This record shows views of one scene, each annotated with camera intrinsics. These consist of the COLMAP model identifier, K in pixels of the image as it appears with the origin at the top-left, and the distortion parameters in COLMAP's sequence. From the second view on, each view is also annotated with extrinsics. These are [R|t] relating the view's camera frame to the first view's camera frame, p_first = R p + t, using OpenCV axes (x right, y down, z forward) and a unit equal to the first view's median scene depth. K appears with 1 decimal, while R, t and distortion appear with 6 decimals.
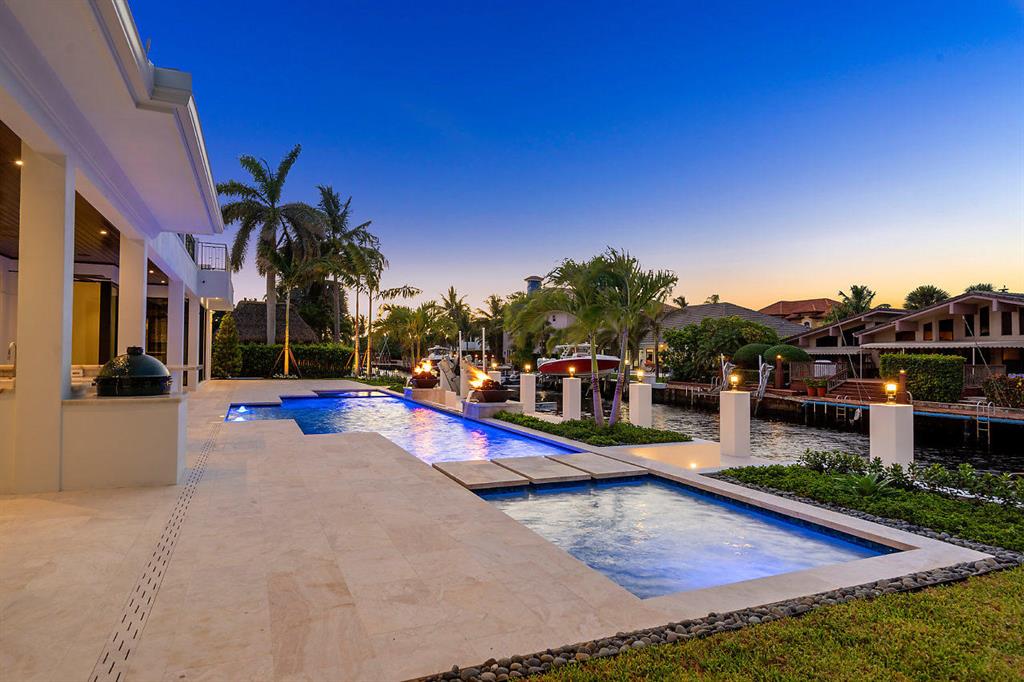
lens RADIAL K [[591.2, 0, 495.7], [0, 591.2, 357.1], [0, 0, 1]] dist [0.005606, 0.000160]
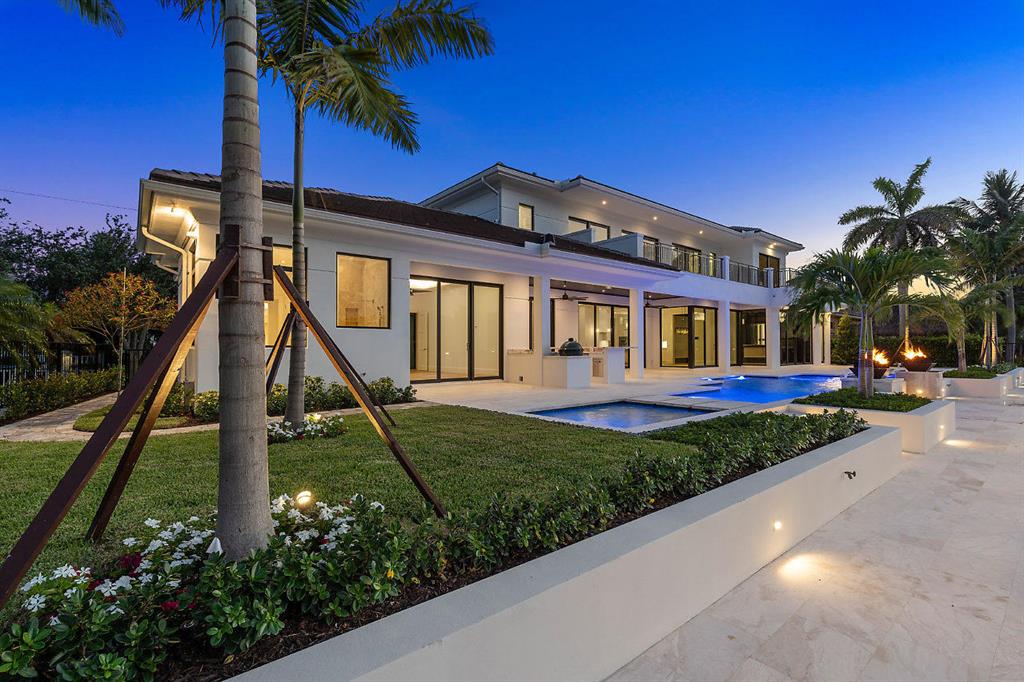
lens RADIAL K [[467.9, 0, 511.1], [0, 467.9, 337.3], [0, 0, 1]] dist [-0.009110, -0.000459]
pose [[0.286213, -0.035683, -0.957501, 0.268442], [0.000856, 0.999315, -0.036985, 0.011364], [0.958166, 0.009766, 0.286047, 0.021944]]
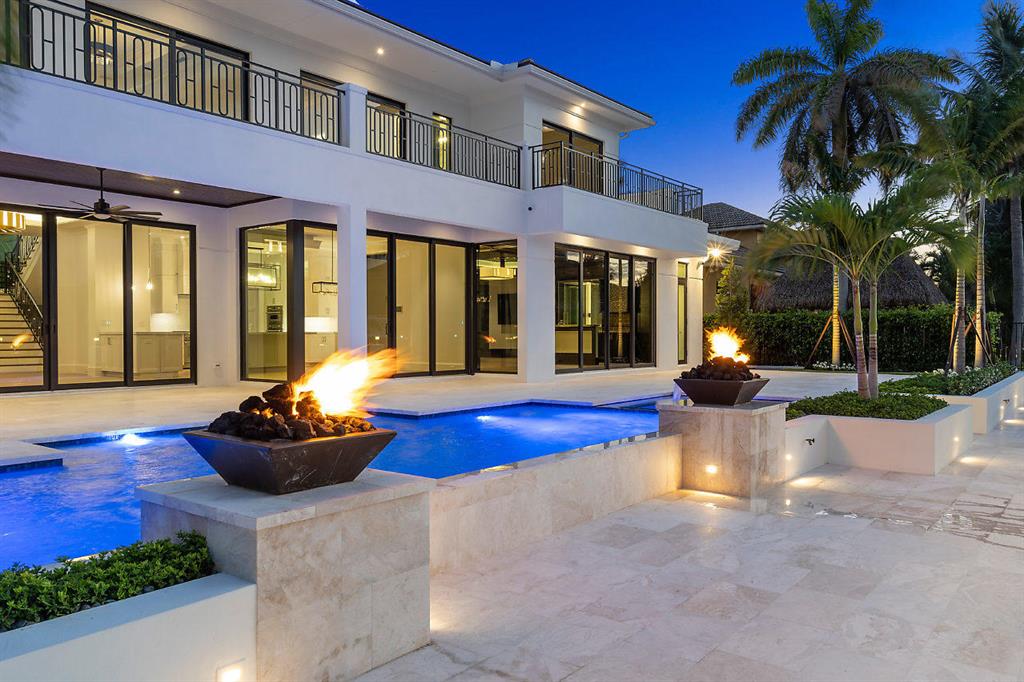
lens RADIAL K [[764.0, 0, 512.5], [0, 764.0, 340.2], [0, 0, 1]] dist [0.000019, 0.007008]
pose [[0.489100, -0.002295, -0.872224, 0.126519], [0.003754, 0.999993, -0.000526, 0.007406], [0.872219, -0.003017, 0.489106, 0.359446]]
